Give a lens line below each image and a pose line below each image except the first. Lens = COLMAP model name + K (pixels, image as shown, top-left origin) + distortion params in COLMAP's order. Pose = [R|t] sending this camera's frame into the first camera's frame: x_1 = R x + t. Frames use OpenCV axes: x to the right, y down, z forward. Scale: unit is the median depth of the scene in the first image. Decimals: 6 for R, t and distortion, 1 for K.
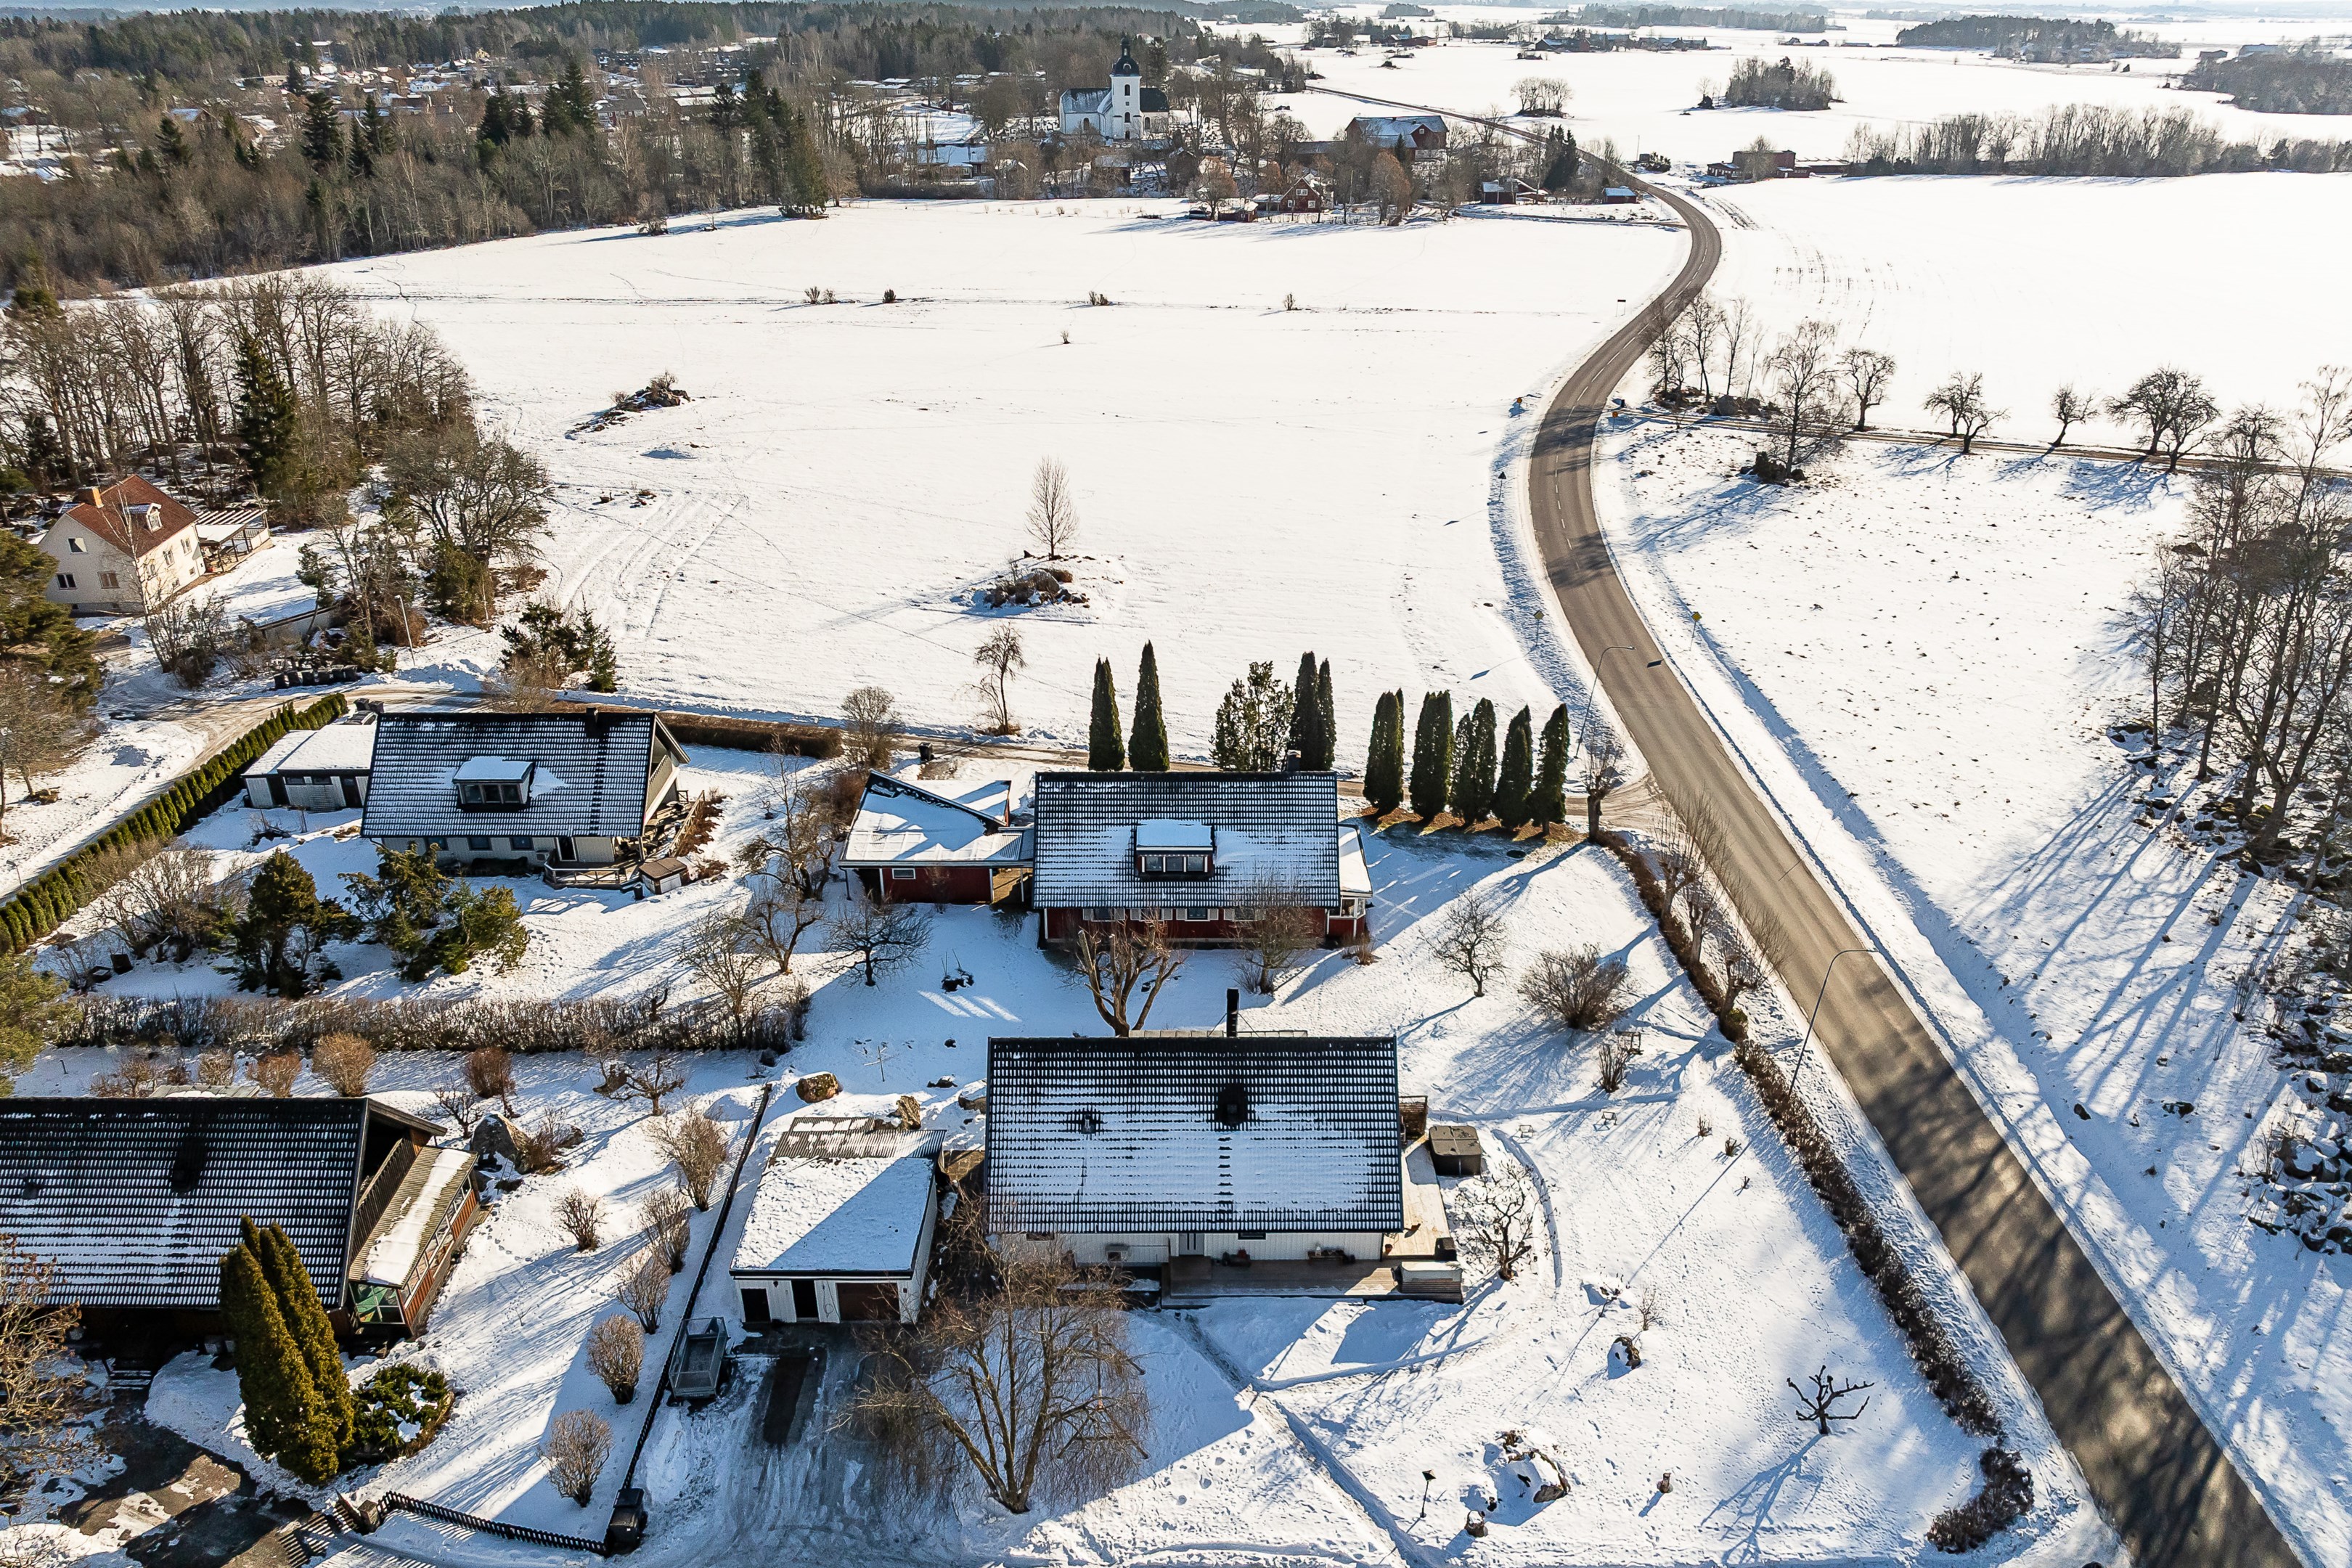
lens RADIAL K [[1715.1, 0, 1176.0], [0, 1715.1, 784.0], [0, 0, 1]] dist [-0.076533, 0.045786]
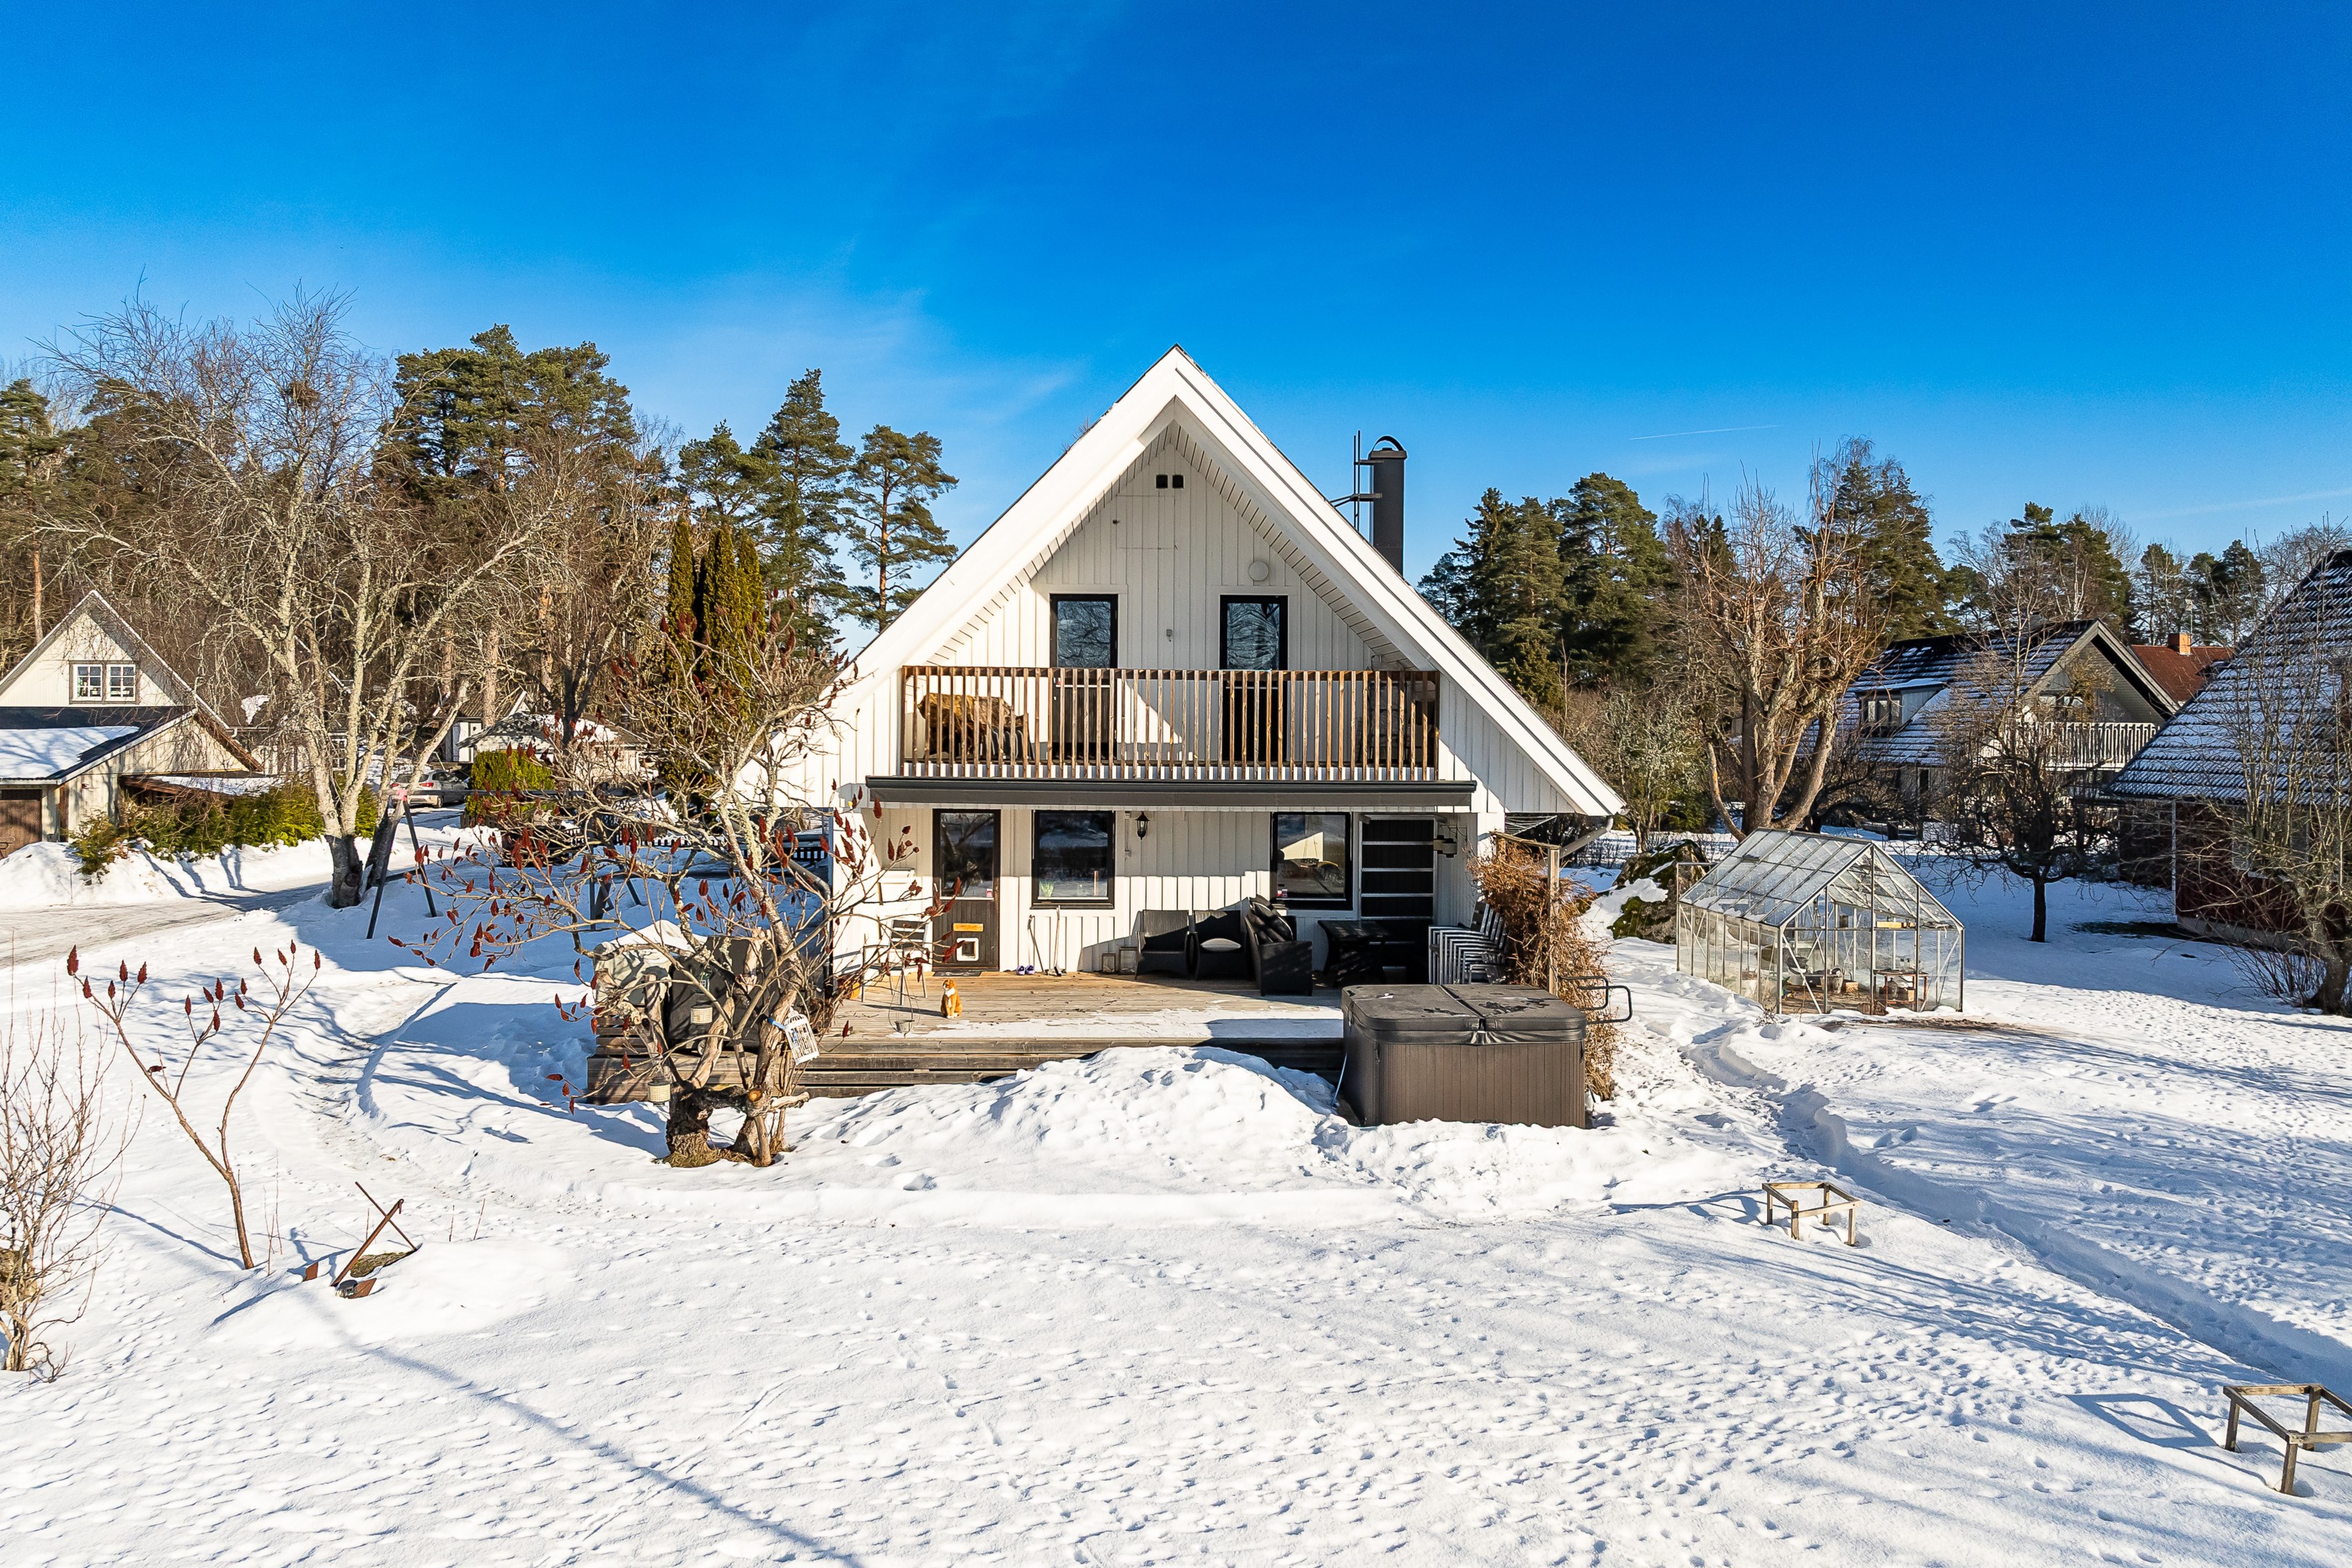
lens RADIAL K [[1657.4, 0, 1173.9], [0, 1657.4, 718.0], [0, 0, 1]] dist [-0.033199, -0.001381]
pose [[0.021324, -0.007234, -0.999746, 0.289574], [-0.426099, 0.904541, -0.015634, 0.146812], [0.904425, 0.426325, 0.016206, 0.717718]]
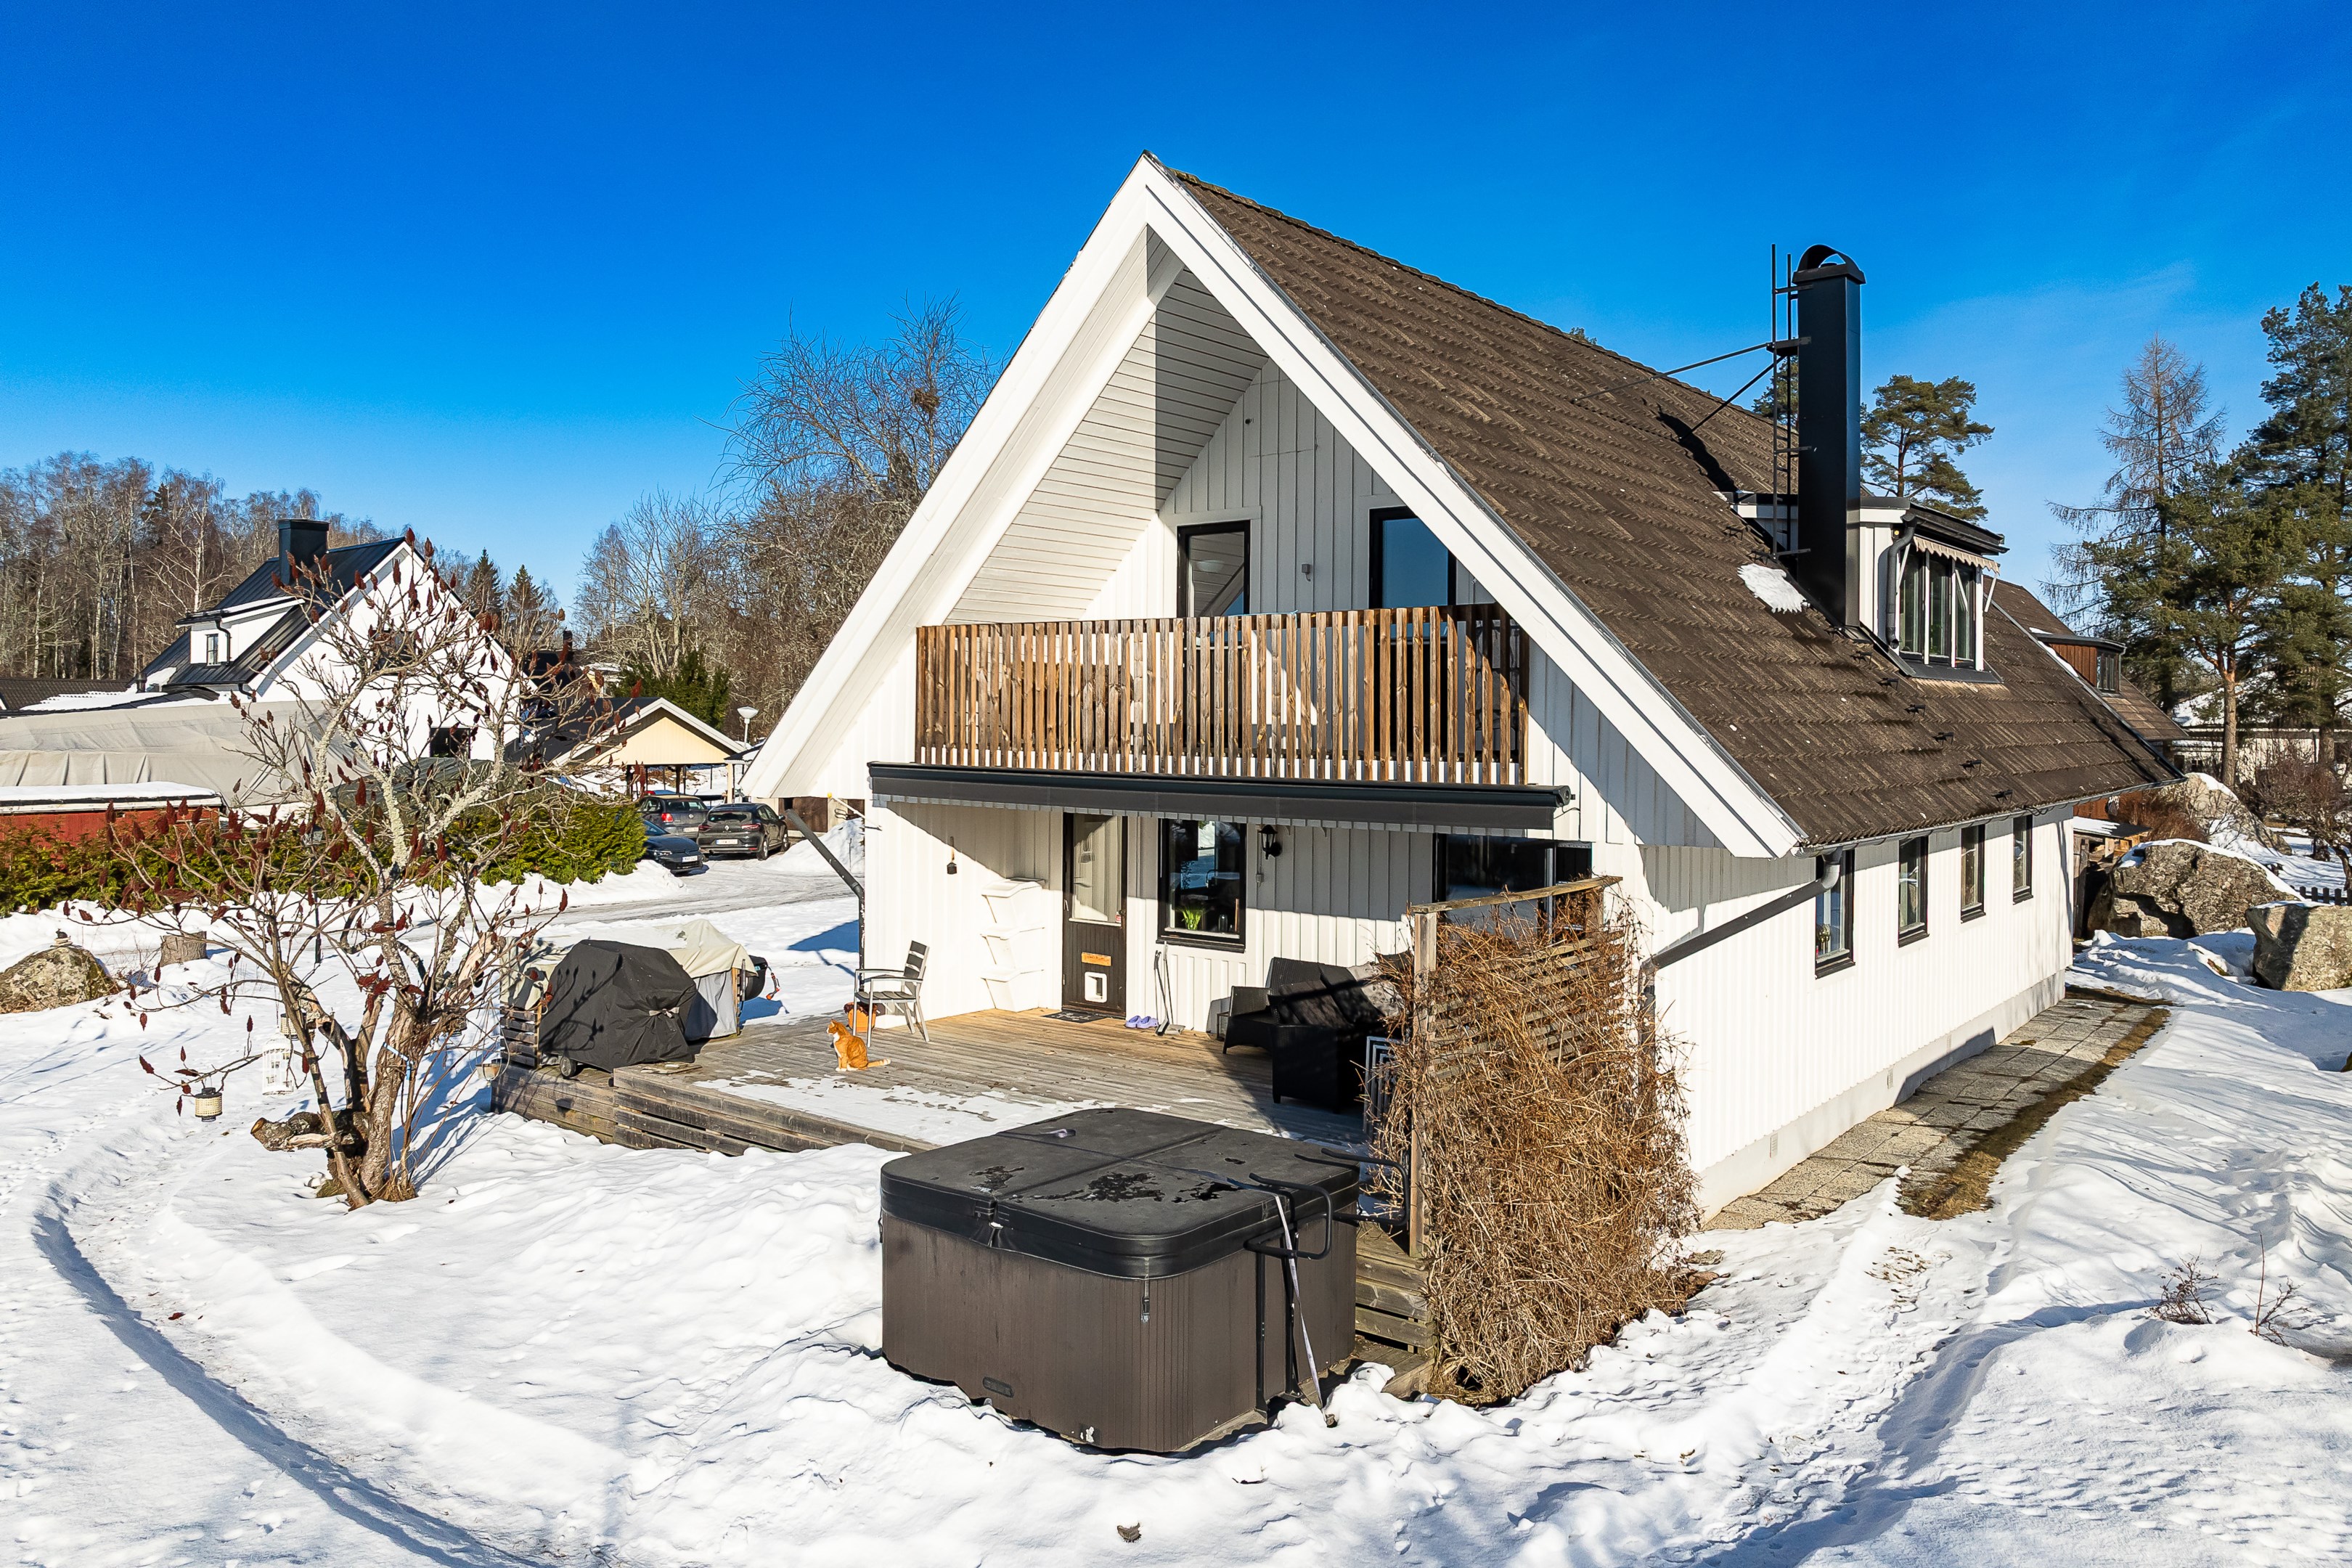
lens RADIAL K [[1657.4, 0, 1173.9], [0, 1657.4, 718.0], [0, 0, 1]] dist [-0.033199, -0.001381]
pose [[-0.639610, -0.007876, -0.768659, 0.194899], [-0.331090, 0.905264, 0.266228, 0.108012], [0.693742, 0.424777, -0.581624, 0.805483]]
